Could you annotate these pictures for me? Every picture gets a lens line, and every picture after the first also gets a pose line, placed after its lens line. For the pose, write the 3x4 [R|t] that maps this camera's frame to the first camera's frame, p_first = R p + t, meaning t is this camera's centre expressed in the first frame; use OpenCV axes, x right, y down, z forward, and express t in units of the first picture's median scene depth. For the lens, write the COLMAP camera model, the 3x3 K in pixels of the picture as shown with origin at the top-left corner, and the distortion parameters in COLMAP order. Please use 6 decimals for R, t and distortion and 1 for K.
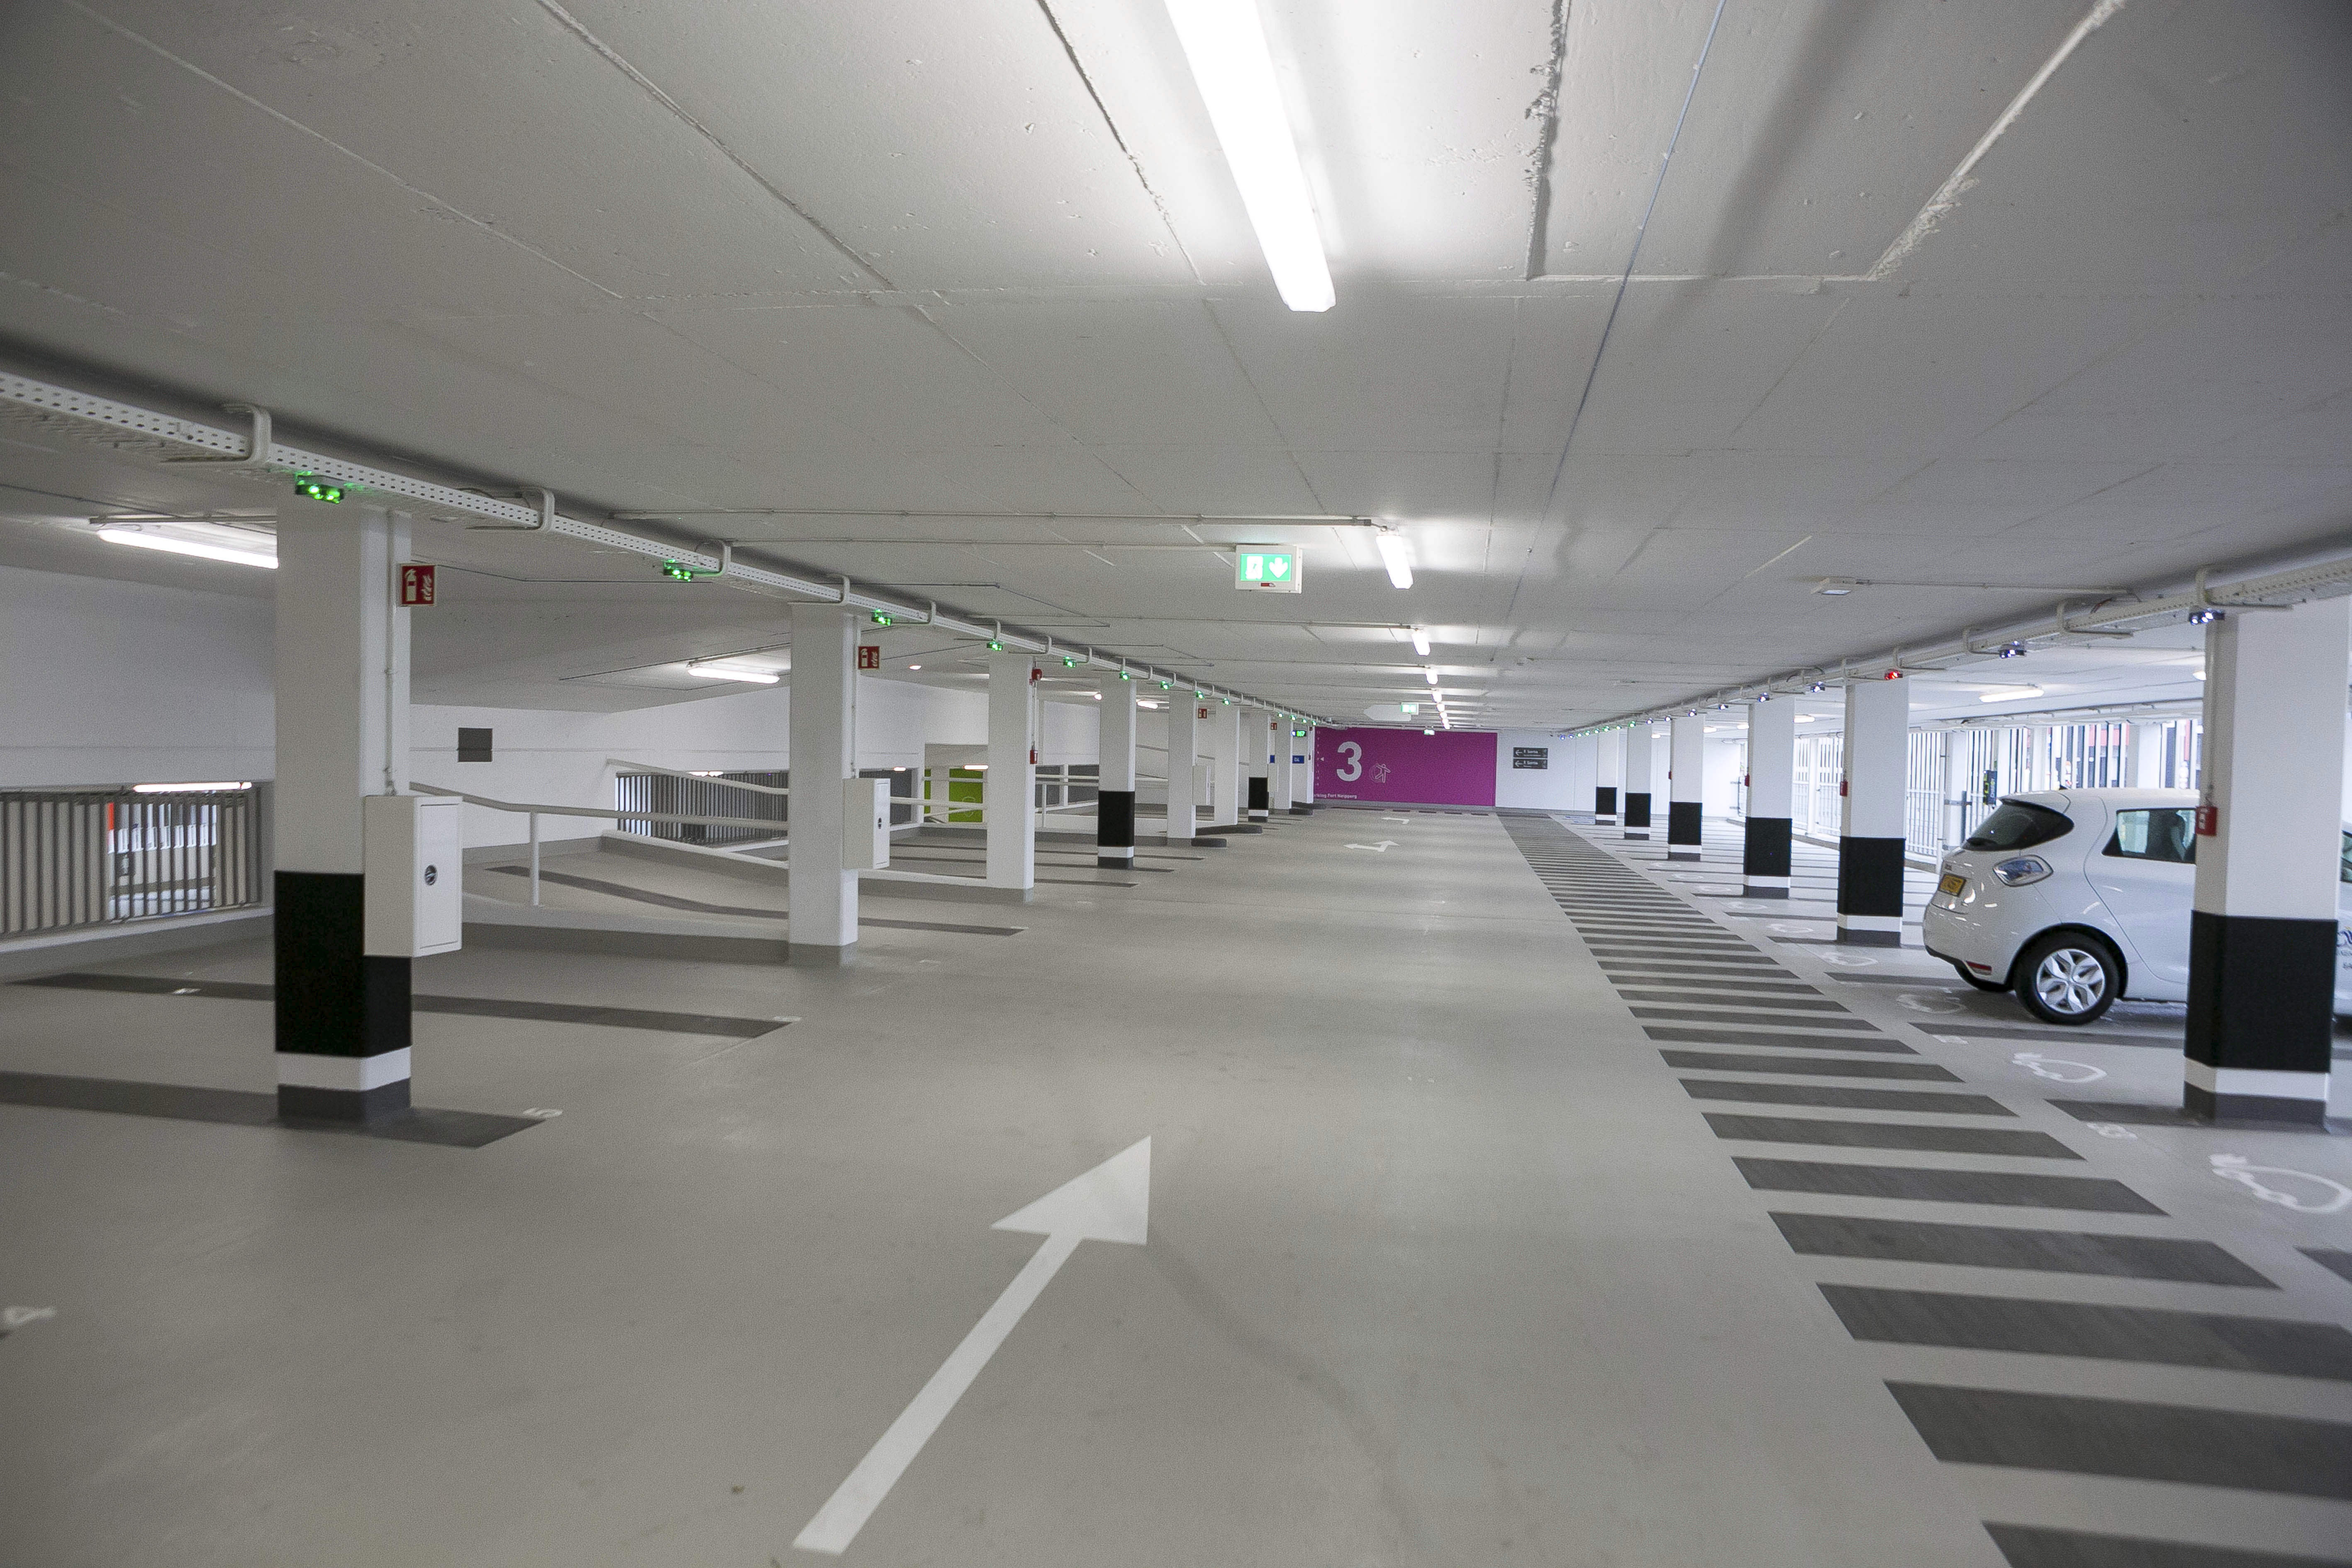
lens RADIAL K [[1575.1, 0, 1174.2], [0, 1575.1, 847.1], [0, 0, 1]] dist [-0.118934, 0.085440]
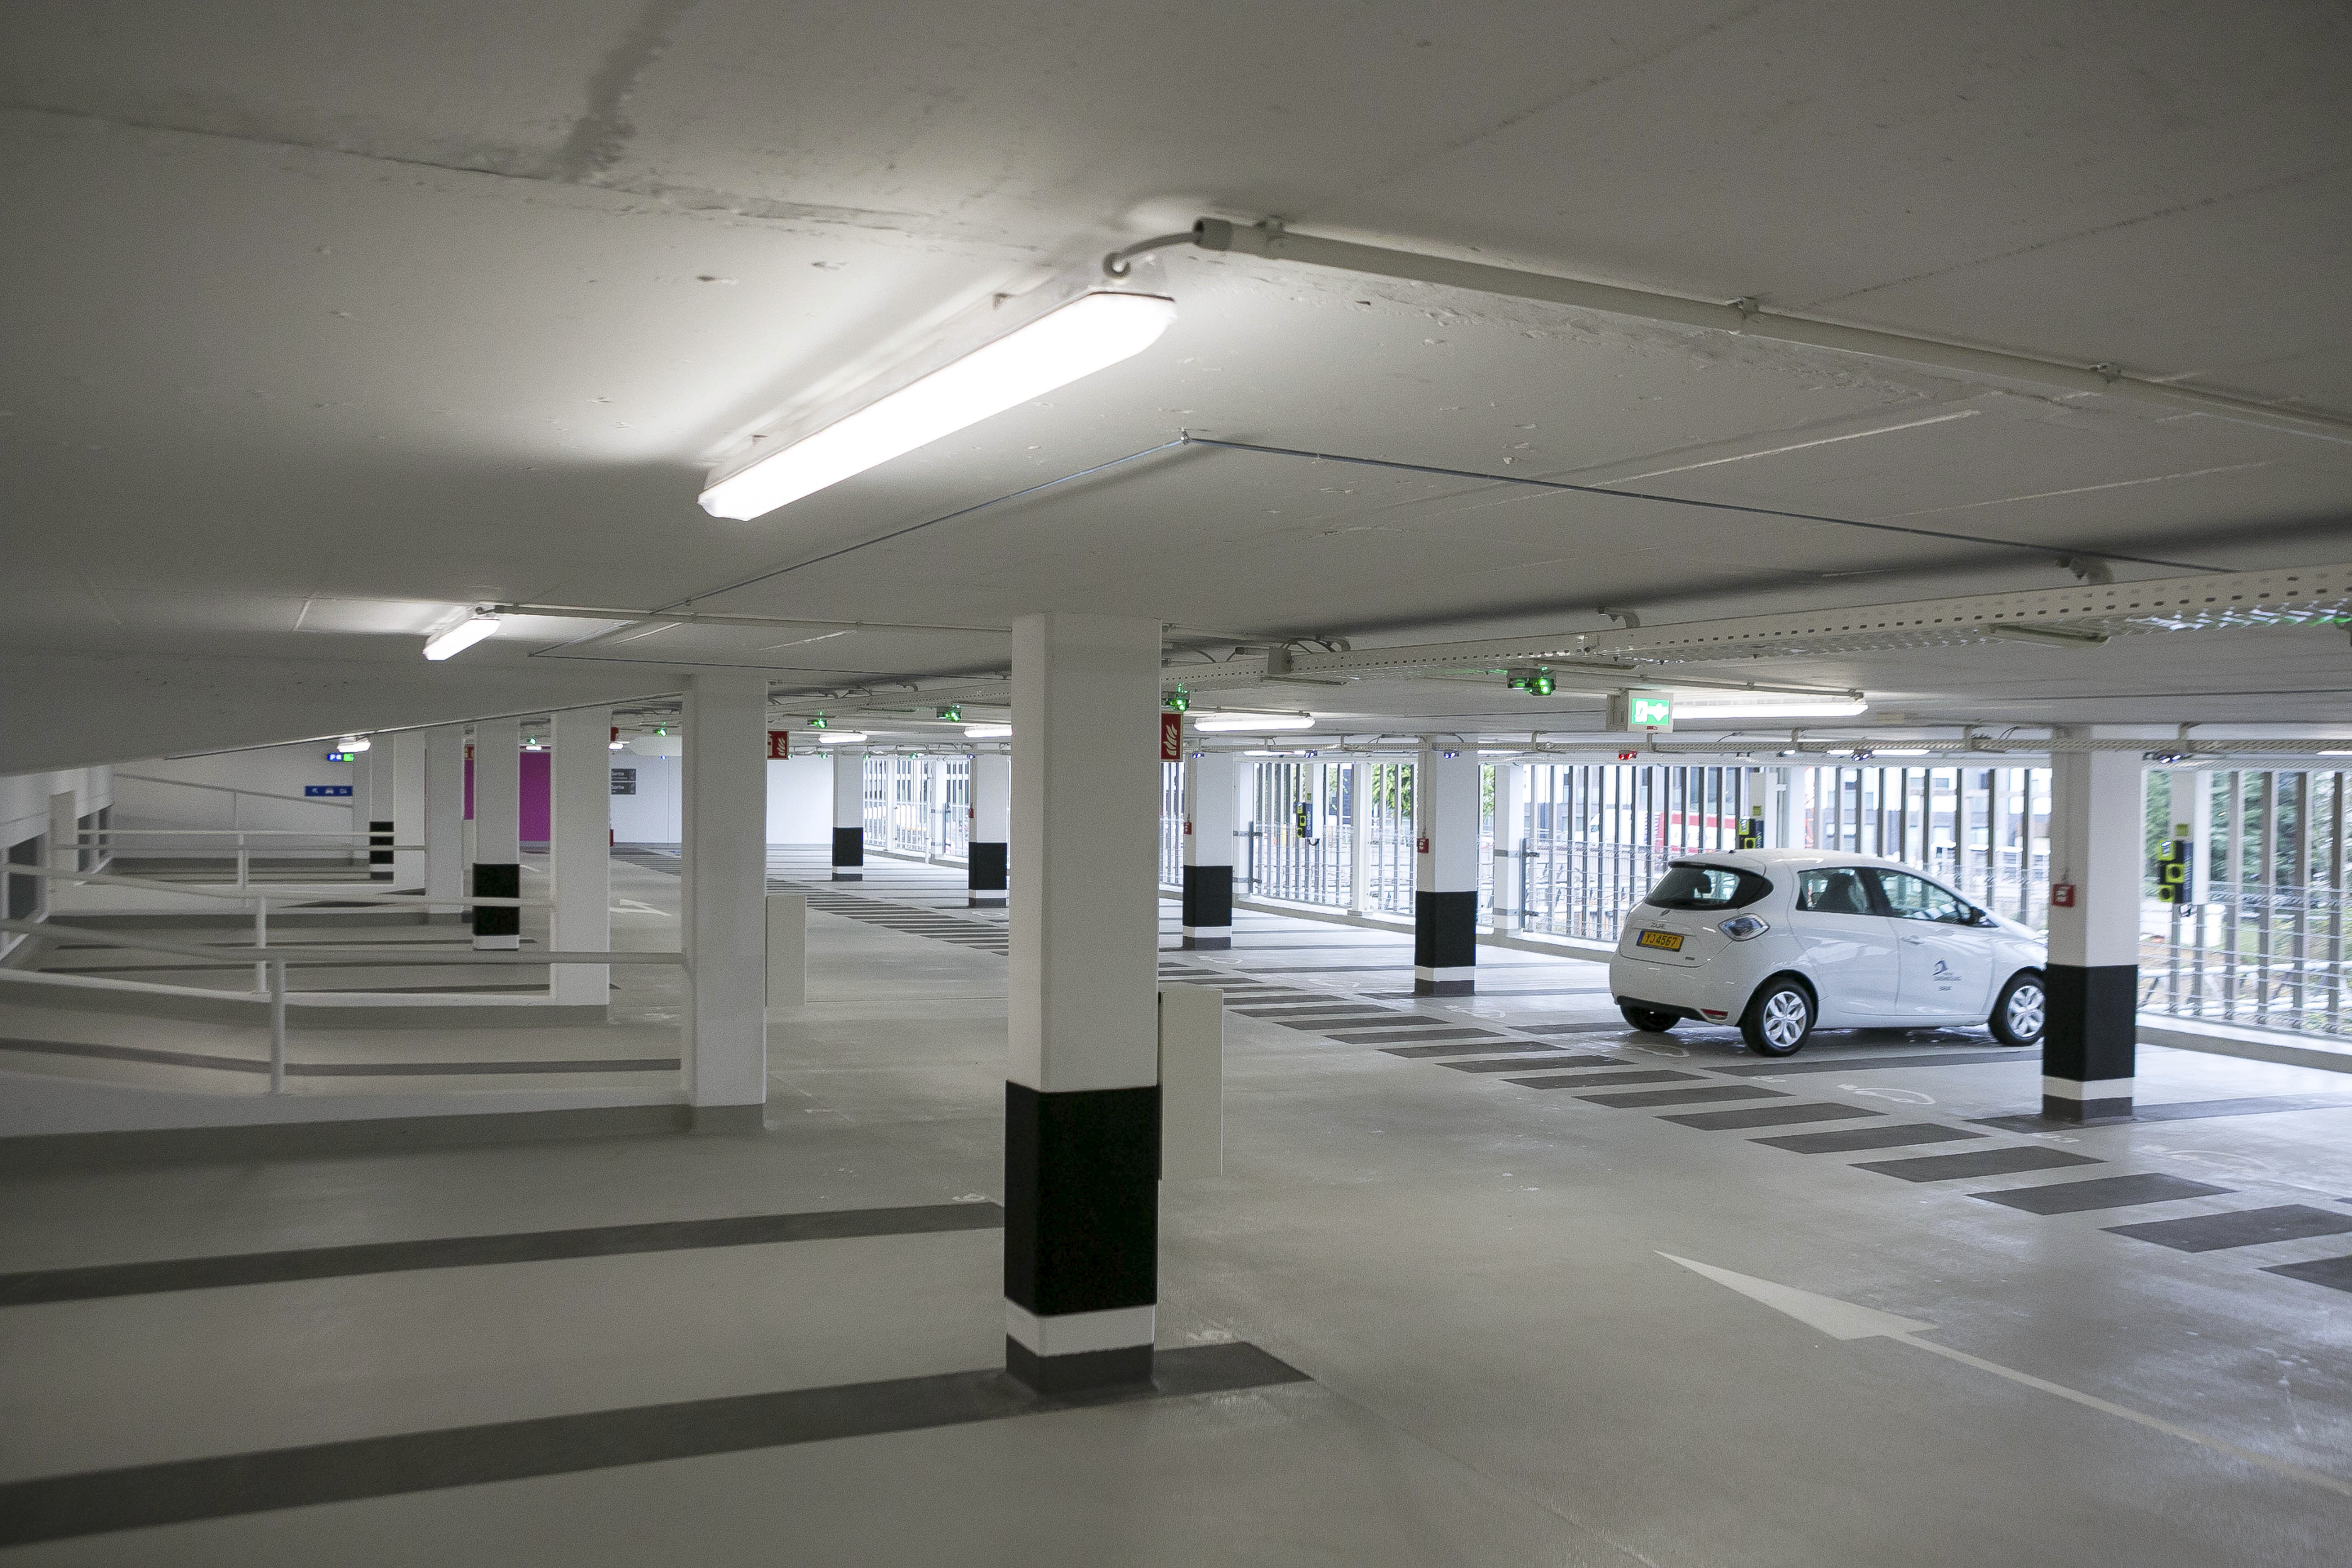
lens RADIAL K [[1922.7, 0, 1176.0], [0, 1922.7, 784.0], [0, 0, 1]] dist [-0.021051, -0.006725]
pose [[0.801981, -0.013521, 0.597197, -0.668972], [0.038964, 0.998799, -0.029711, -0.067324], [-0.596078, 0.047097, 0.801544, 0.085789]]
